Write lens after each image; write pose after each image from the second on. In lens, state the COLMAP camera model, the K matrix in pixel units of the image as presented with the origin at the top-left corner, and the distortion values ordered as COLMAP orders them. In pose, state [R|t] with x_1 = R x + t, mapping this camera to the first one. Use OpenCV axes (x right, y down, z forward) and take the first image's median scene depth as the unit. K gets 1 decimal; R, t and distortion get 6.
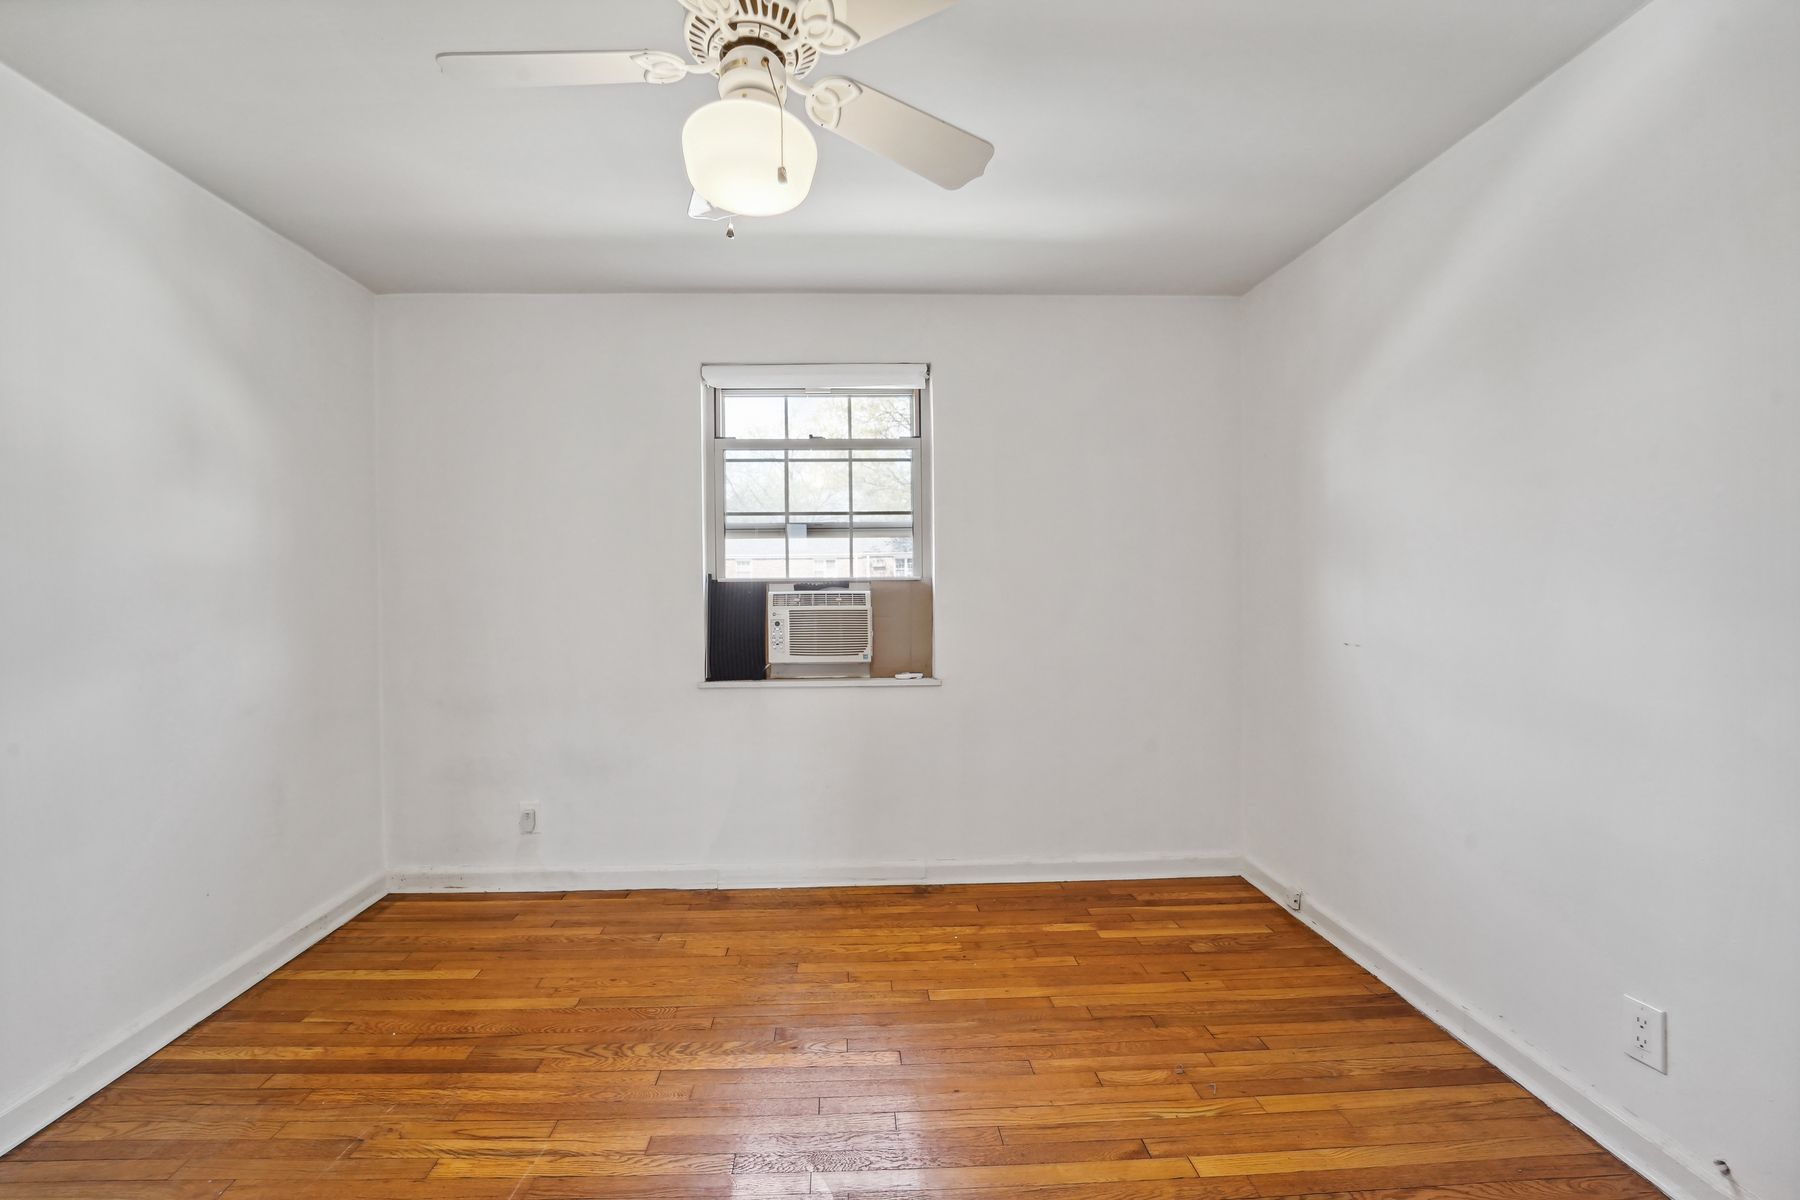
lens RADIAL K [[746.1, 0, 895.5], [0, 746.1, 593.1], [0, 0, 1]] dist [-0.022615, -0.000220]
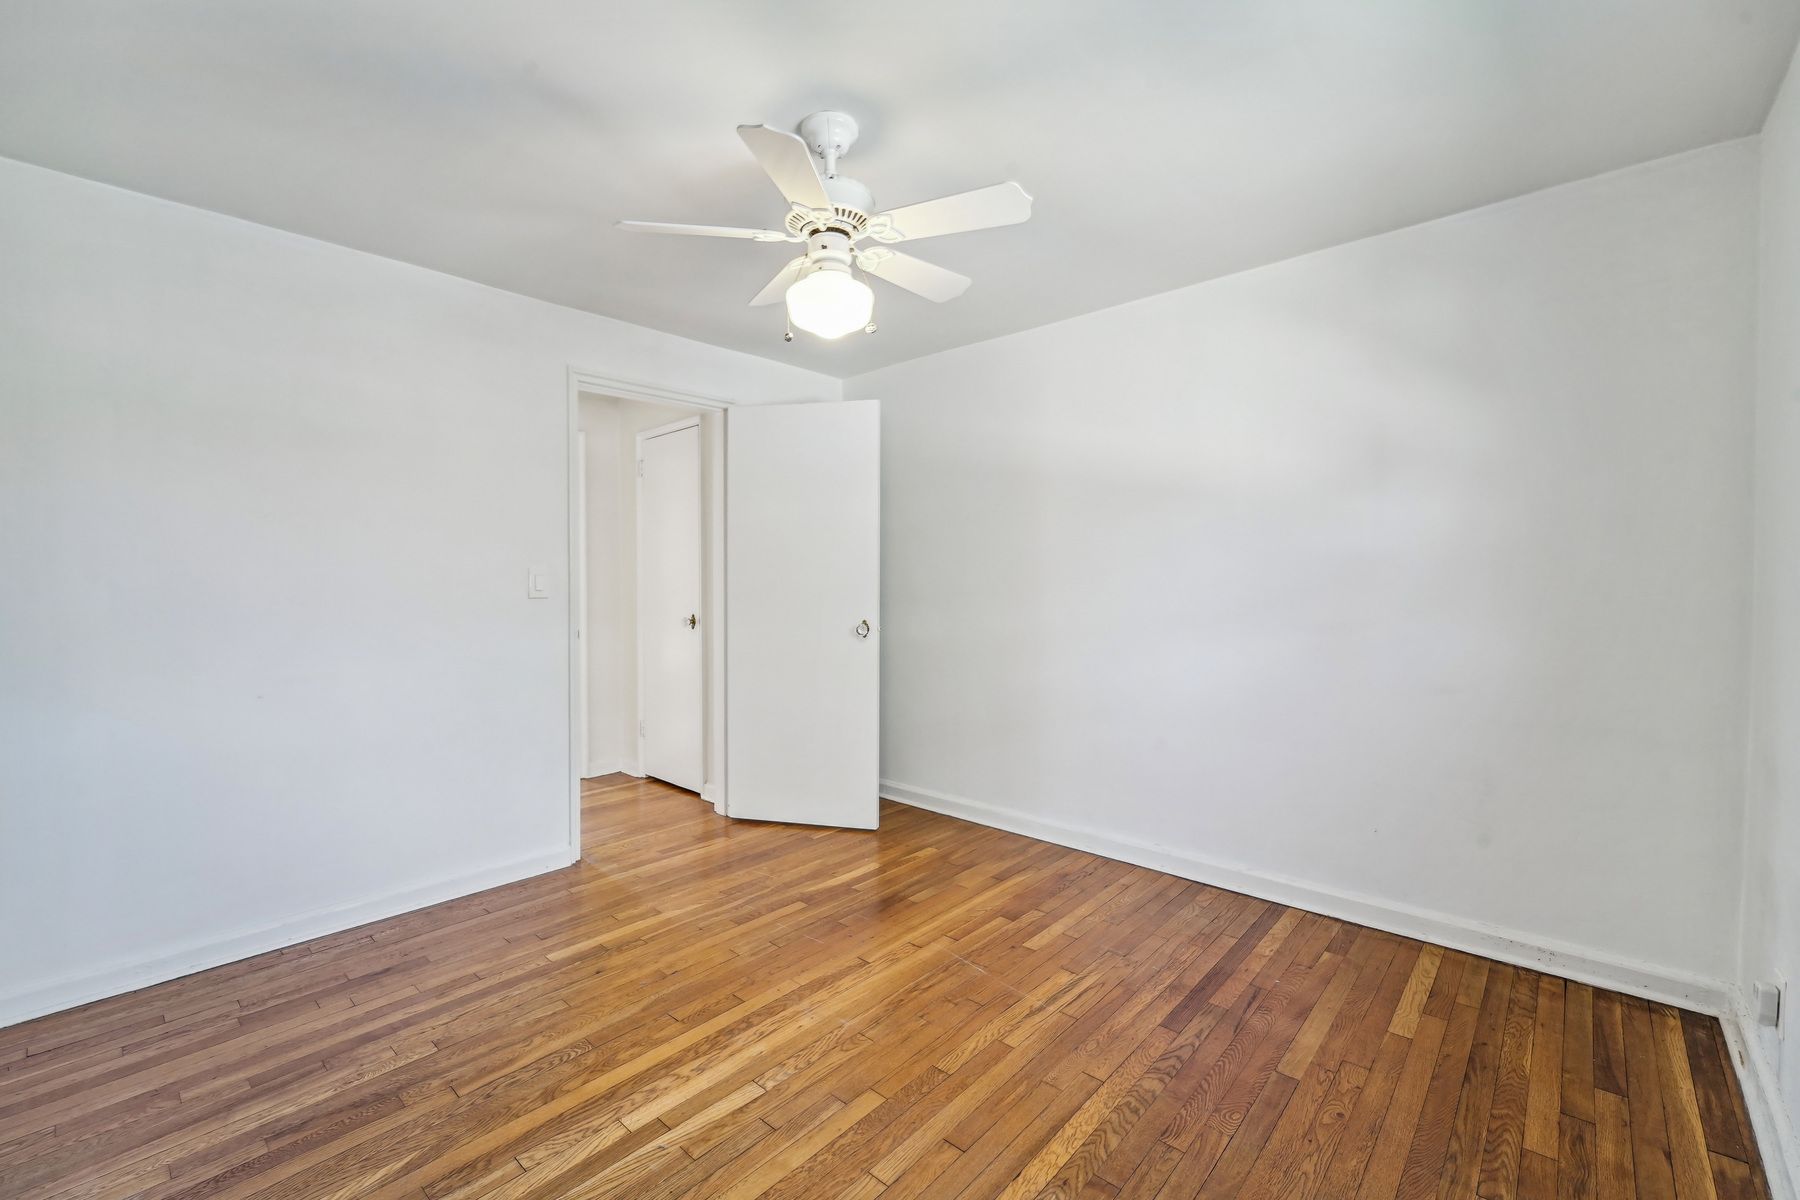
lens RADIAL K [[746.1, 0, 895.5], [0, 746.1, 593.1], [0, 0, 1]] dist [-0.022615, -0.000220]
pose [[-0.708318, 0.021237, -0.705574, 0.515485], [-0.004938, 0.999374, 0.035037, -0.024920], [0.705876, 0.028302, -0.707770, 1.396433]]
